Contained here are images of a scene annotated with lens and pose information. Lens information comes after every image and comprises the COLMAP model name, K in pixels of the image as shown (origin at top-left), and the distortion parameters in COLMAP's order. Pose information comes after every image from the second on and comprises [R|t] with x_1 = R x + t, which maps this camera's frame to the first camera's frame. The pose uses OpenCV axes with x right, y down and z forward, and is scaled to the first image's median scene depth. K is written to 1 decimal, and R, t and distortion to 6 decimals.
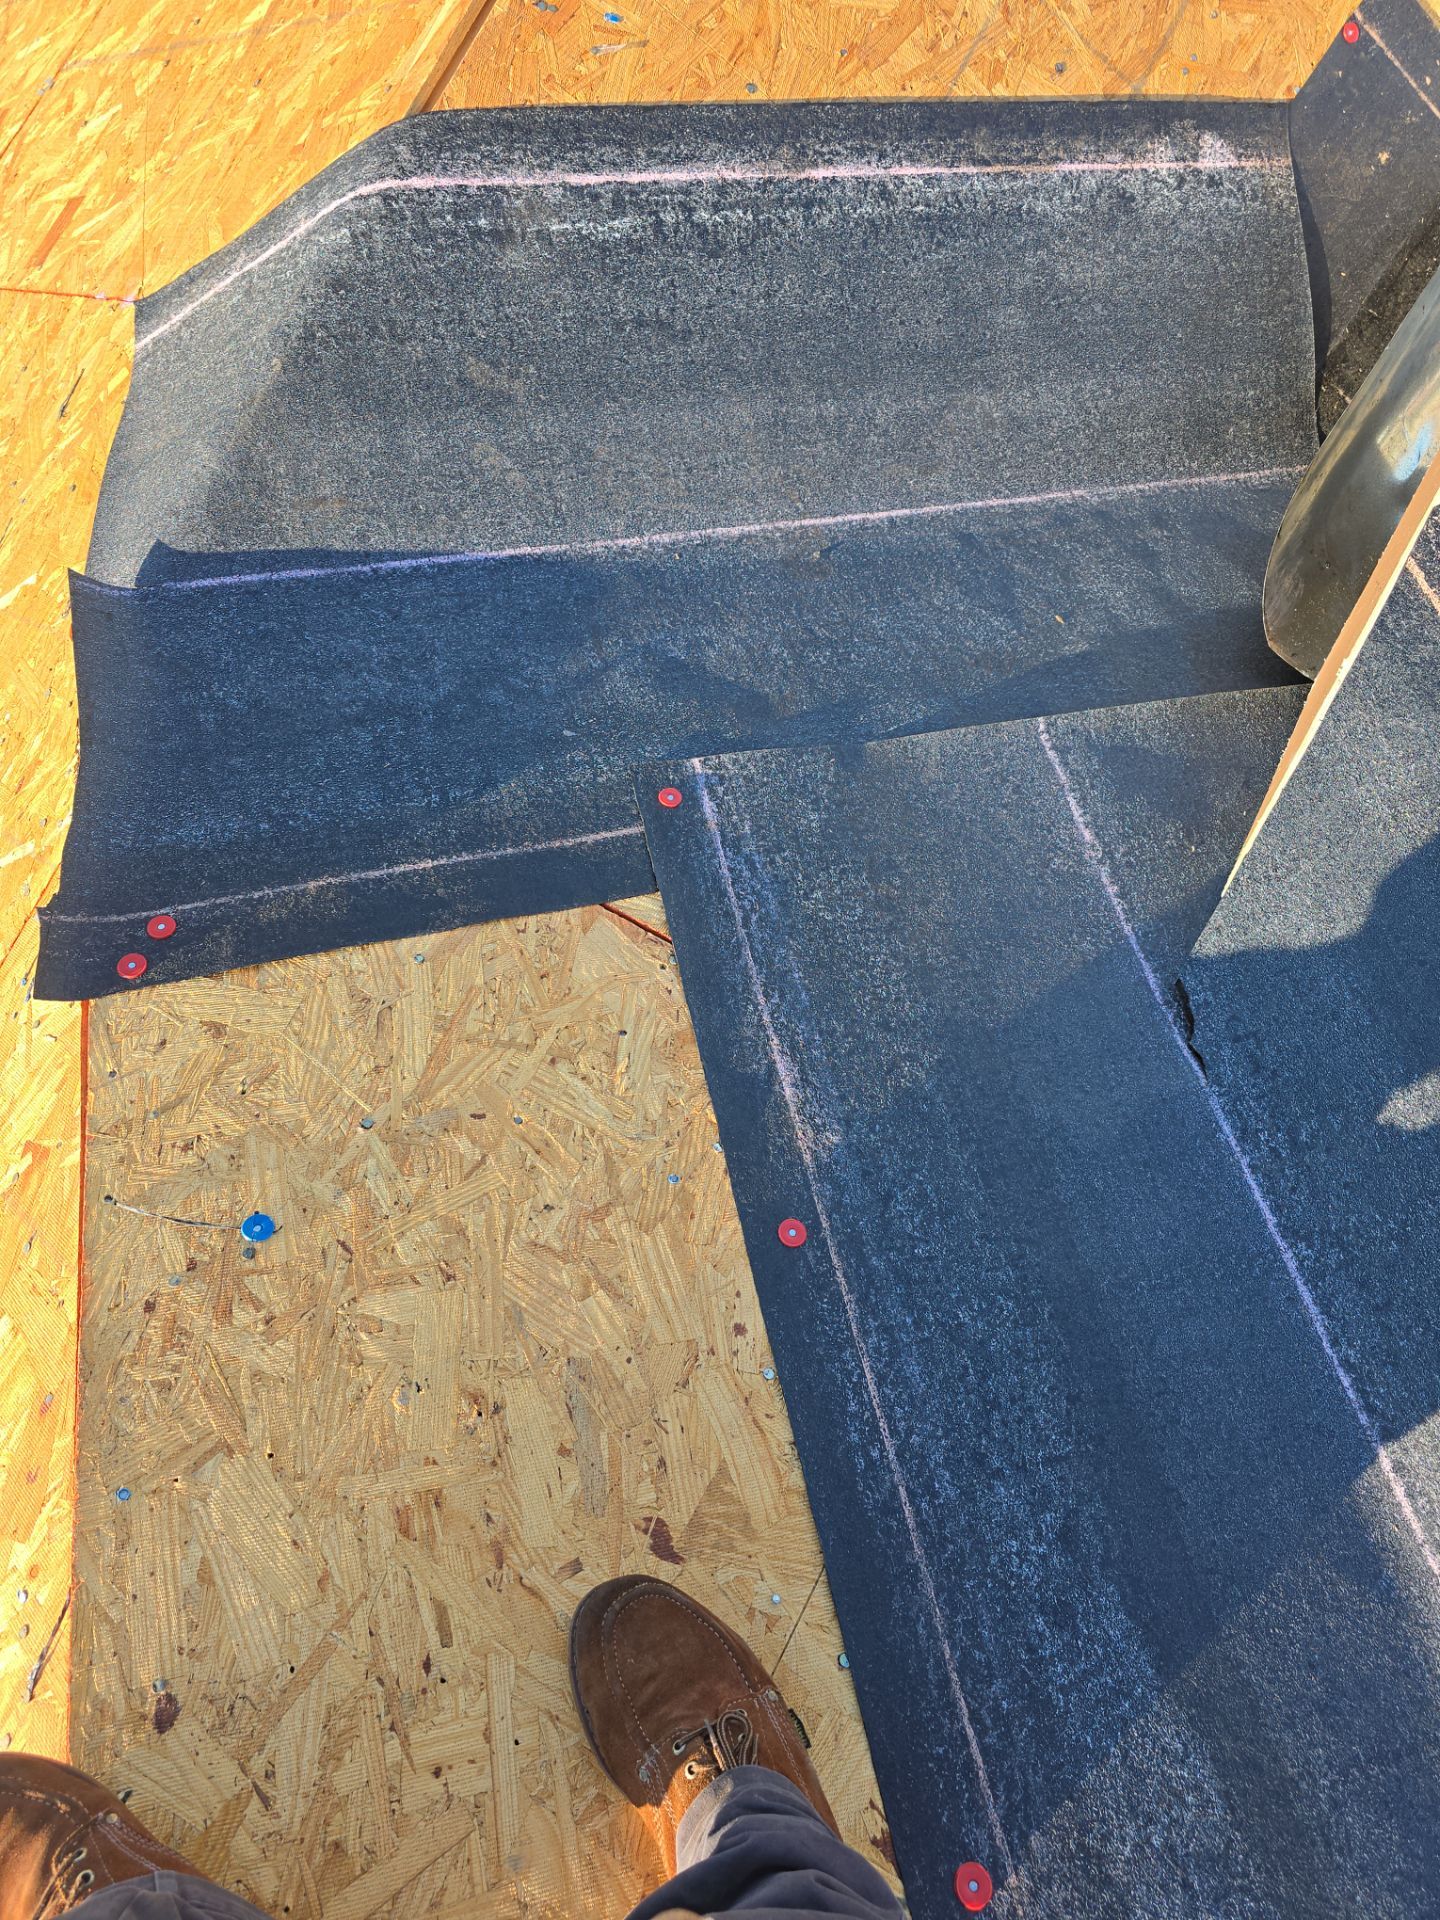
lens RADIAL K [[1274.6, 0, 721.6], [0, 1274.6, 972.4], [0, 0, 1]] dist [0.059508, -0.048574]
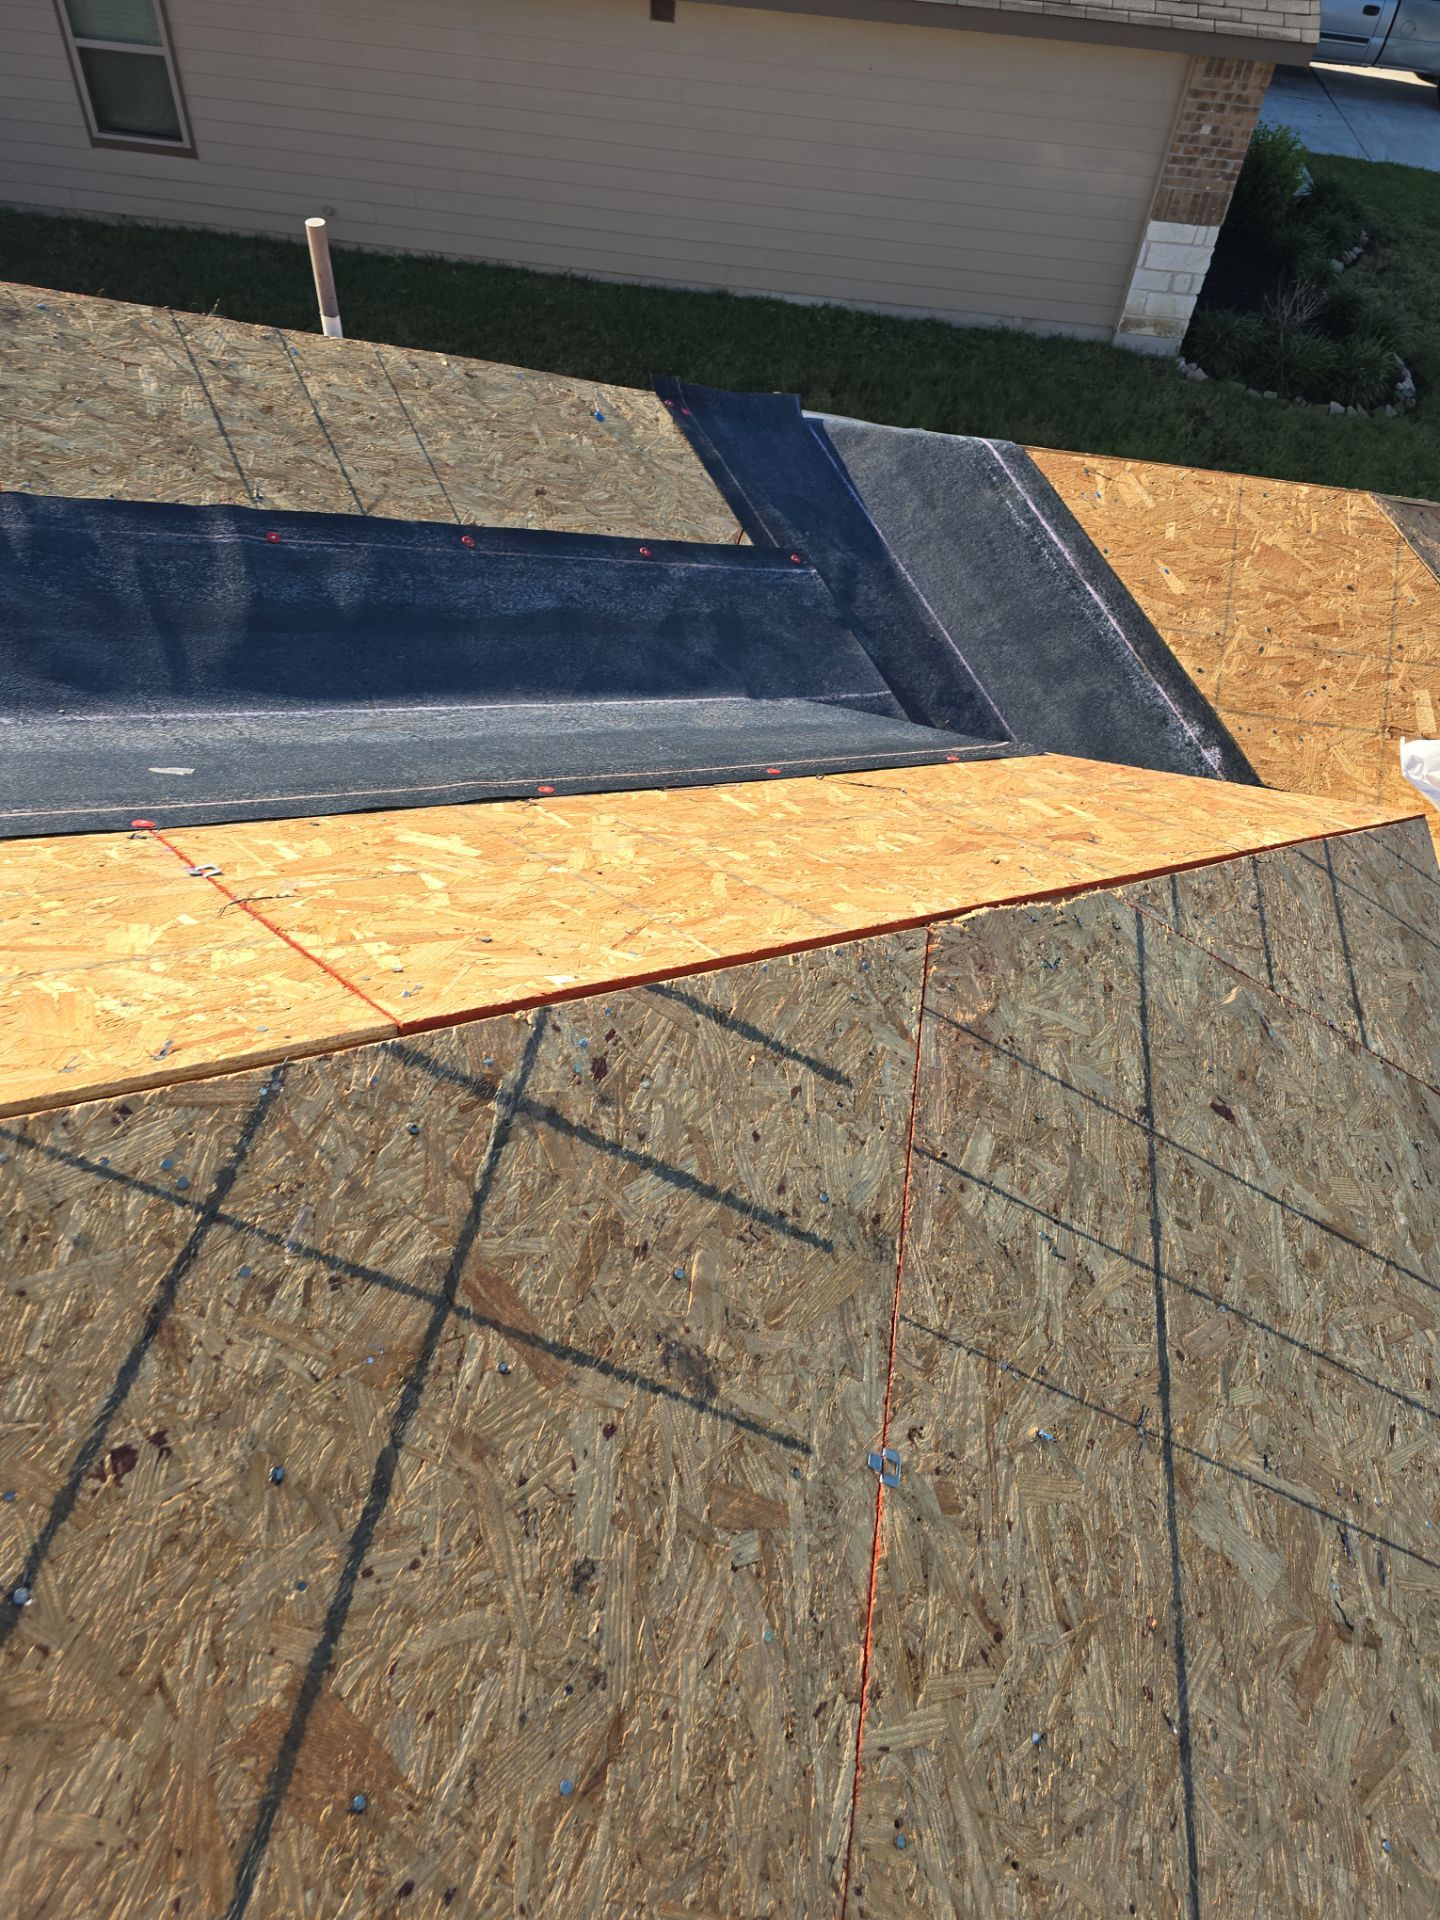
lens RADIAL K [[1274.6, 0, 707.8], [0, 1274.6, 1006.0], [0, 0, 1]] dist [0.059508, -0.048574]
pose [[0.298036, 0.808282, -0.507793, 1.733050], [-0.952350, 0.287917, -0.100665, 0.483529], [0.064836, 0.513599, 0.855577, -0.628371]]
